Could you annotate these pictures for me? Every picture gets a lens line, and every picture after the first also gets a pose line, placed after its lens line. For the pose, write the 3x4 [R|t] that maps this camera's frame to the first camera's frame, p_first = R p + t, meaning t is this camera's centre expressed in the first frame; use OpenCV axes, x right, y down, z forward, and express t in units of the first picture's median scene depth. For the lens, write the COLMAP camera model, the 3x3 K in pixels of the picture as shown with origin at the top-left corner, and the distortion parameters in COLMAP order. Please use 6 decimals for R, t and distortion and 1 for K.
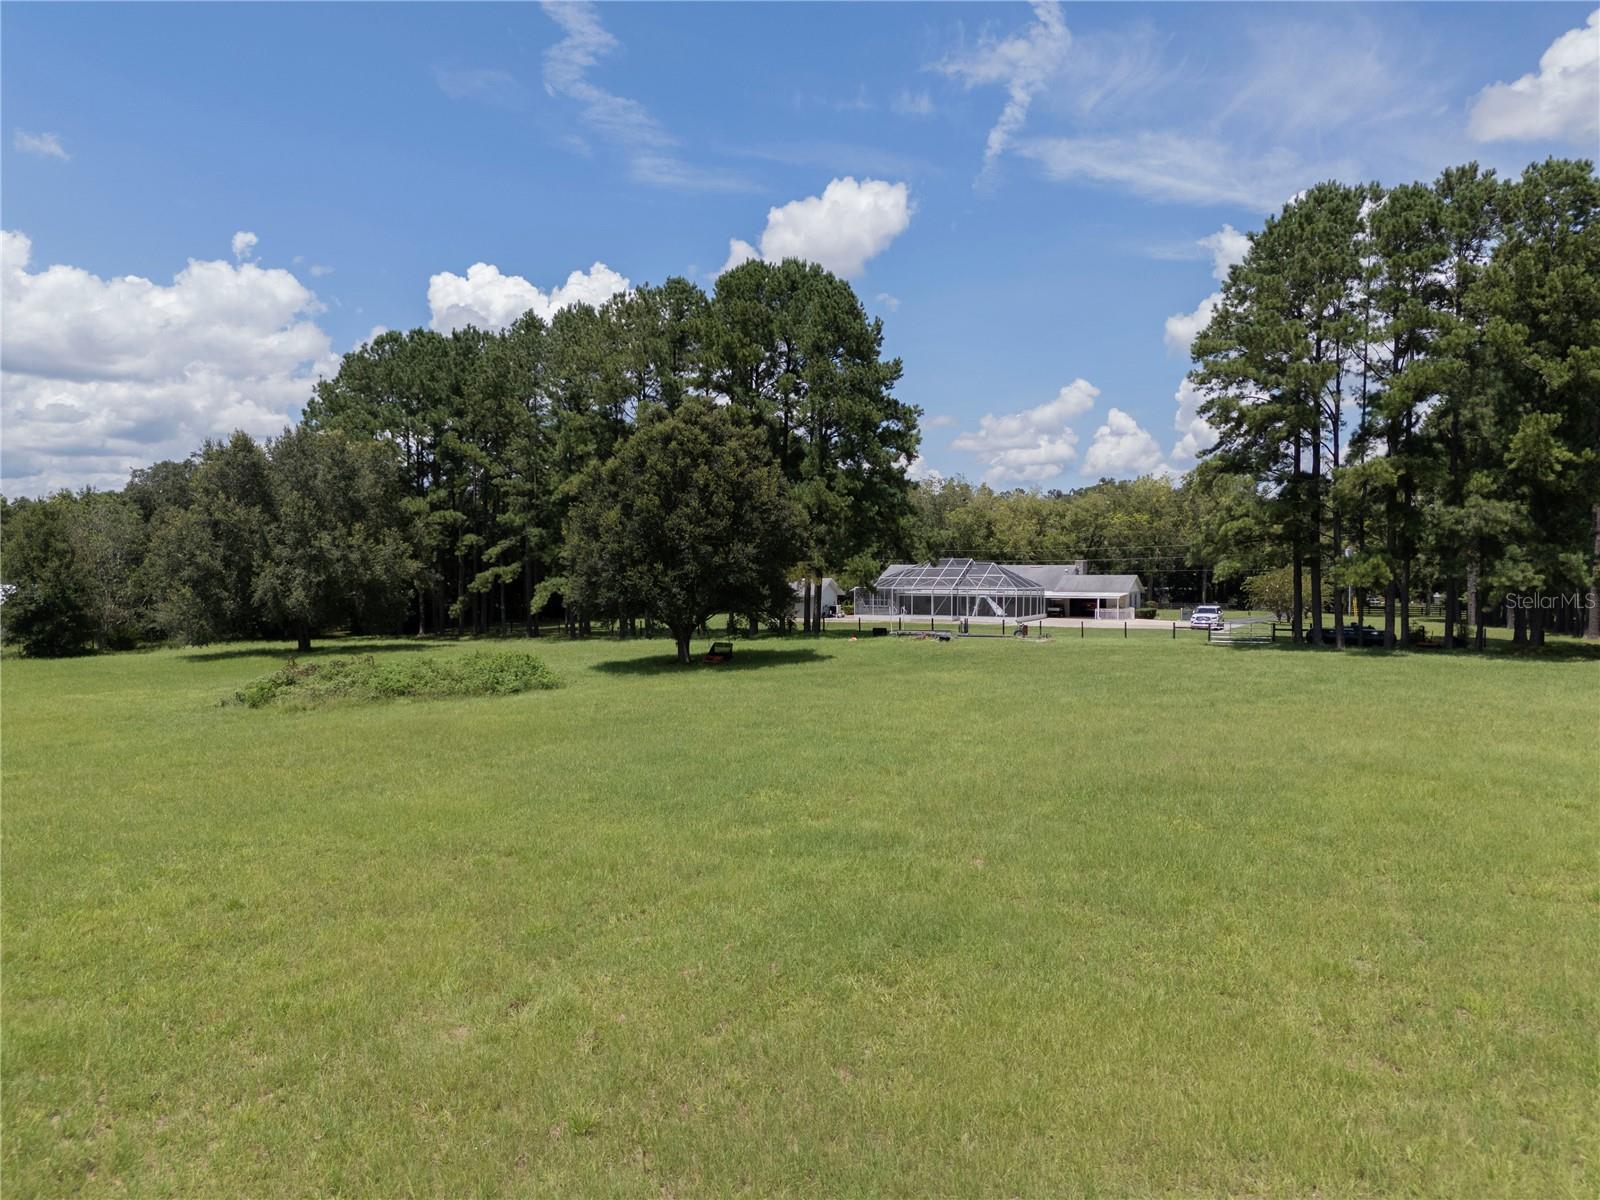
lens RADIAL K [[1130.0, 0, 803.7], [0, 1130.0, 593.3], [0, 0, 1]] dist [0.062079, -0.054066]
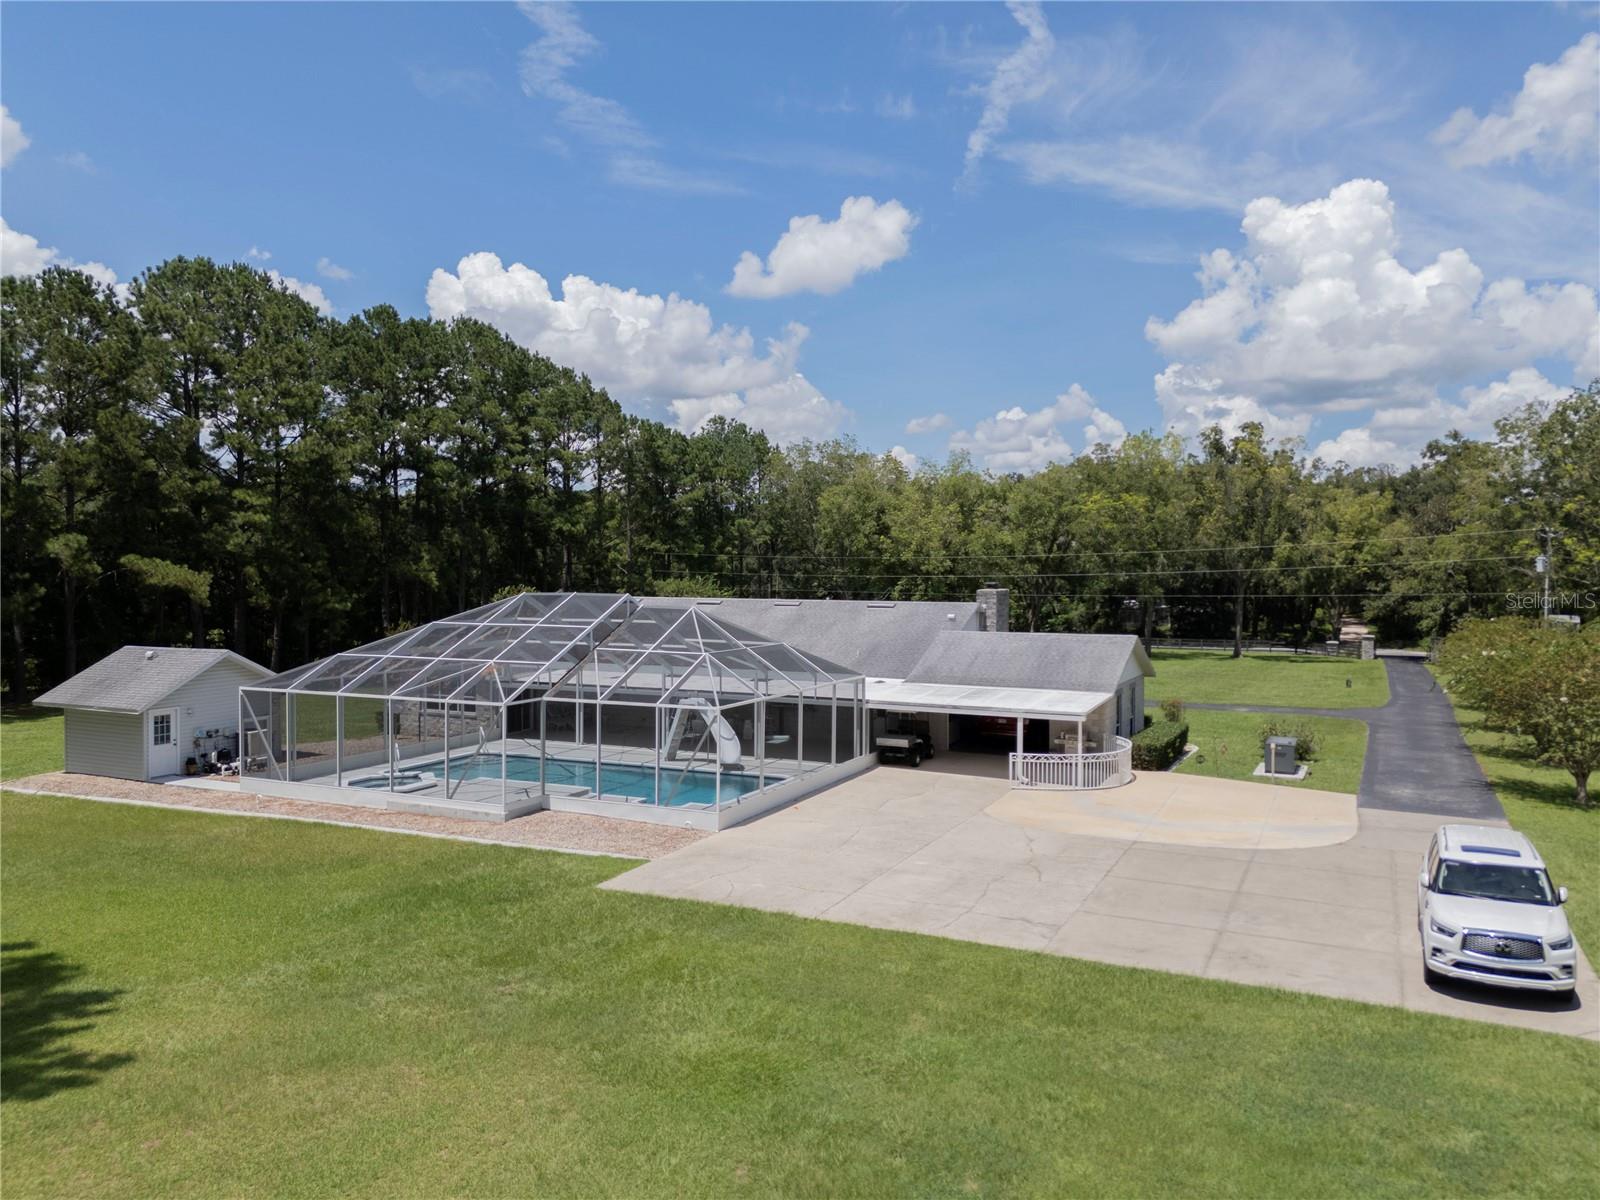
lens RADIAL K [[1122.5, 0, 800.0], [0, 1122.5, 600.0], [0, 0, 1]] dist [0.007572, 0.003677]
pose [[0.999959, -0.001567, 0.008942, 0.234260], [0.001532, 0.999991, 0.003950, -0.035610], [-0.008949, -0.003936, 0.999952, 0.826373]]
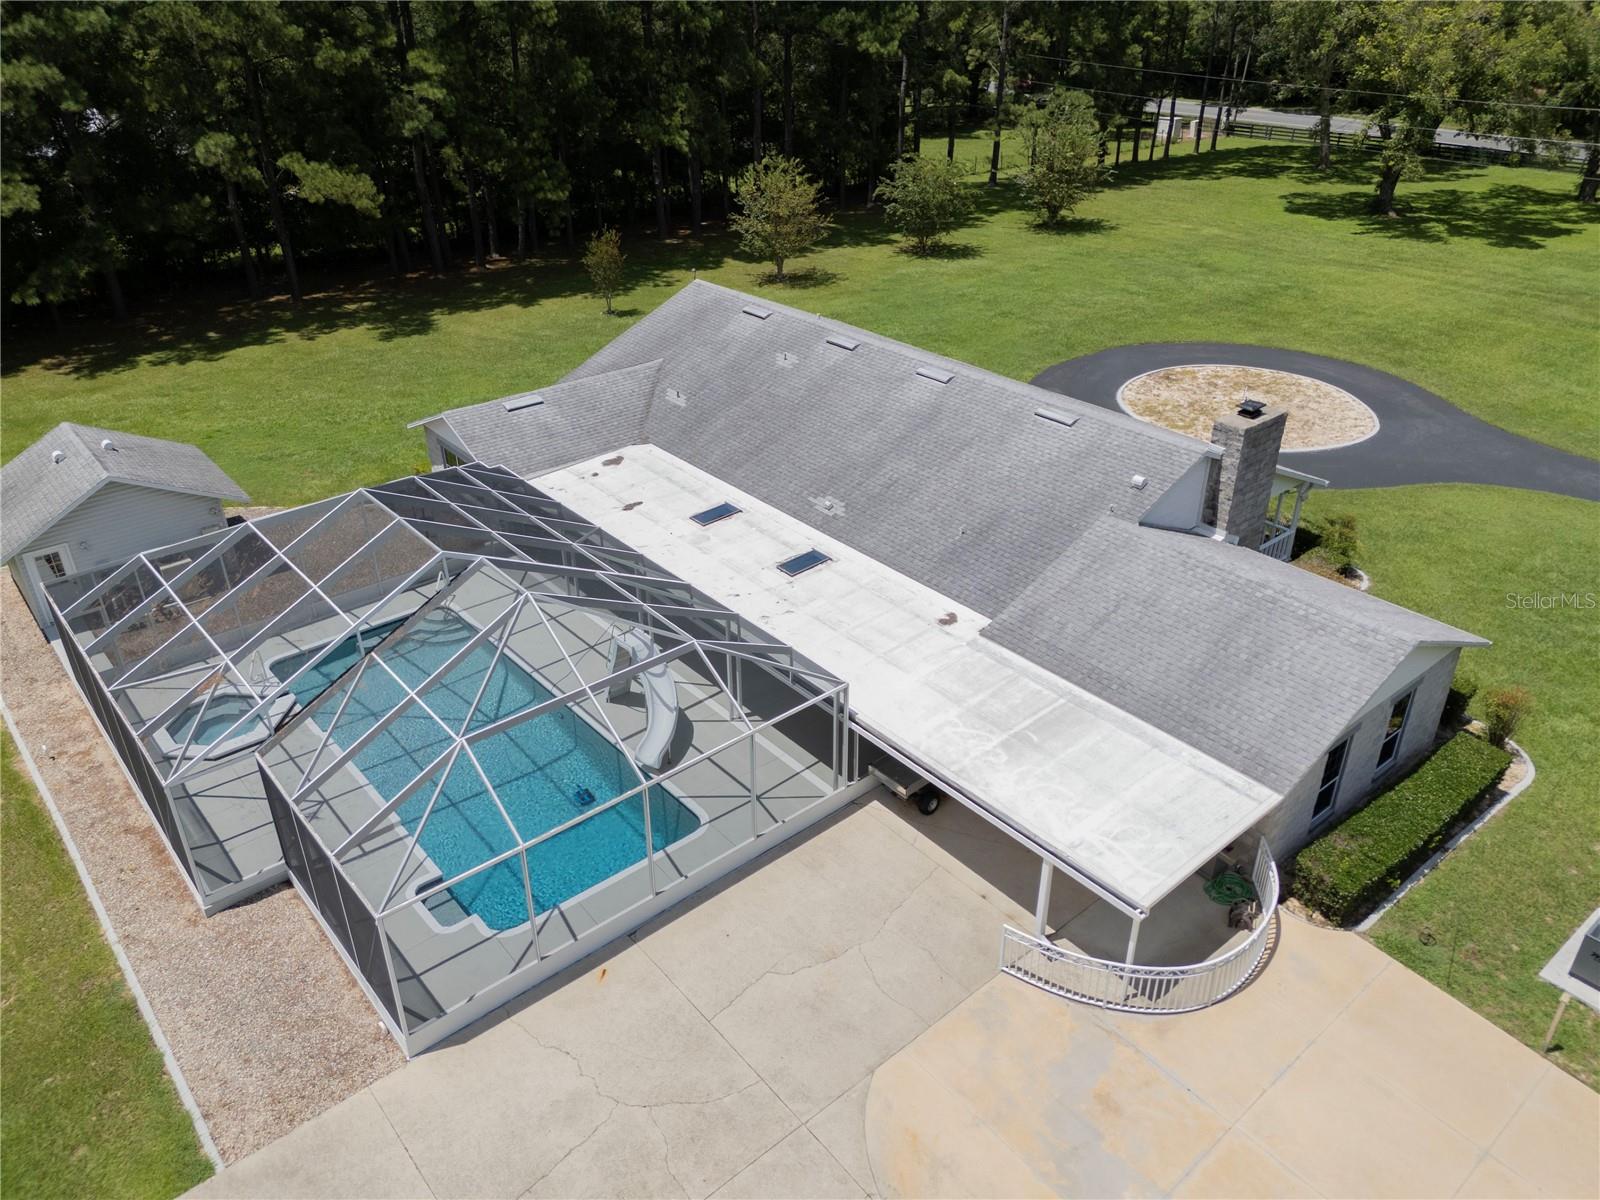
lens RADIAL K [[1130.0, 0, 803.7], [0, 1130.0, 593.3], [0, 0, 1]] dist [0.062079, -0.054066]
pose [[0.914471, 0.187821, -0.358423, 0.335976], [0.005717, 0.879670, 0.475550, -0.140207], [0.404612, -0.436926, 0.803359, 1.035122]]
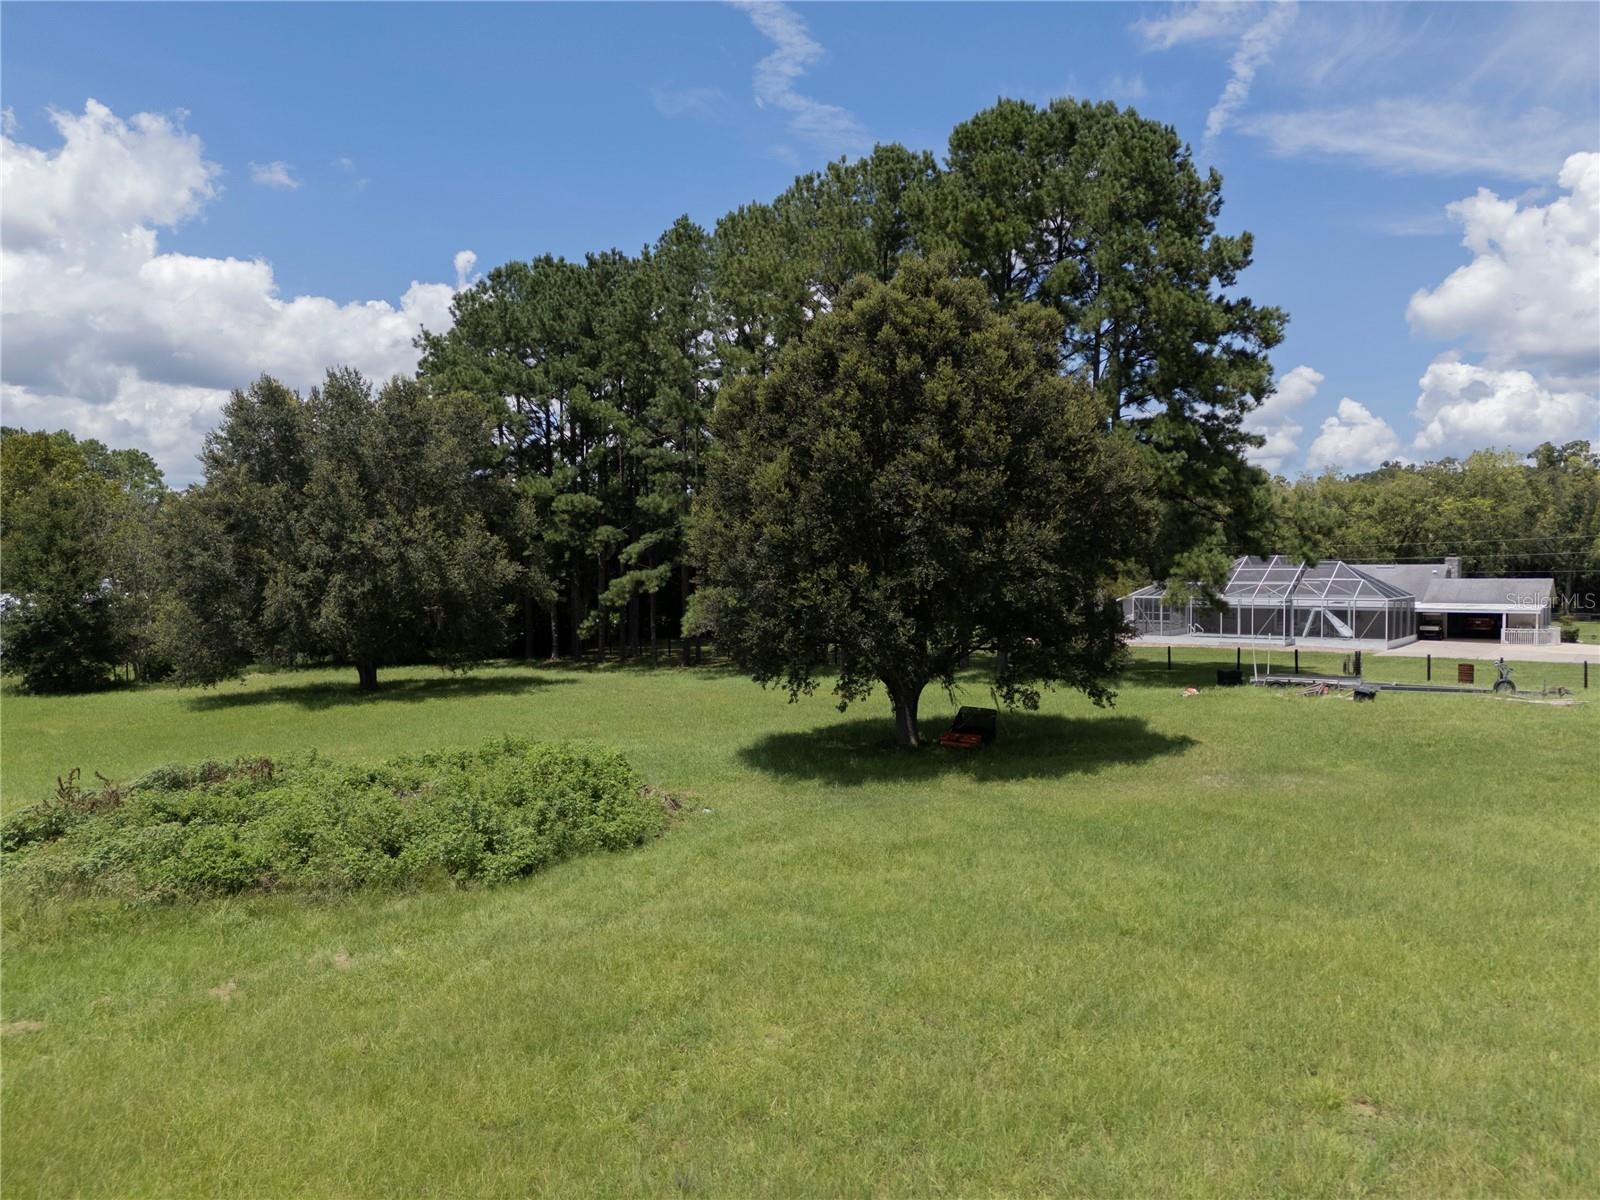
lens RADIAL K [[1120.3, 0, 810.0], [0, 1120.3, 607.9], [0, 0, 1]] dist [0.059366, -0.075131]
pose [[0.984846, 0.002472, -0.173411, -0.039501], [-0.000444, 0.999931, 0.011736, -0.007614], [0.173428, -0.011481, 0.984780, 0.311077]]
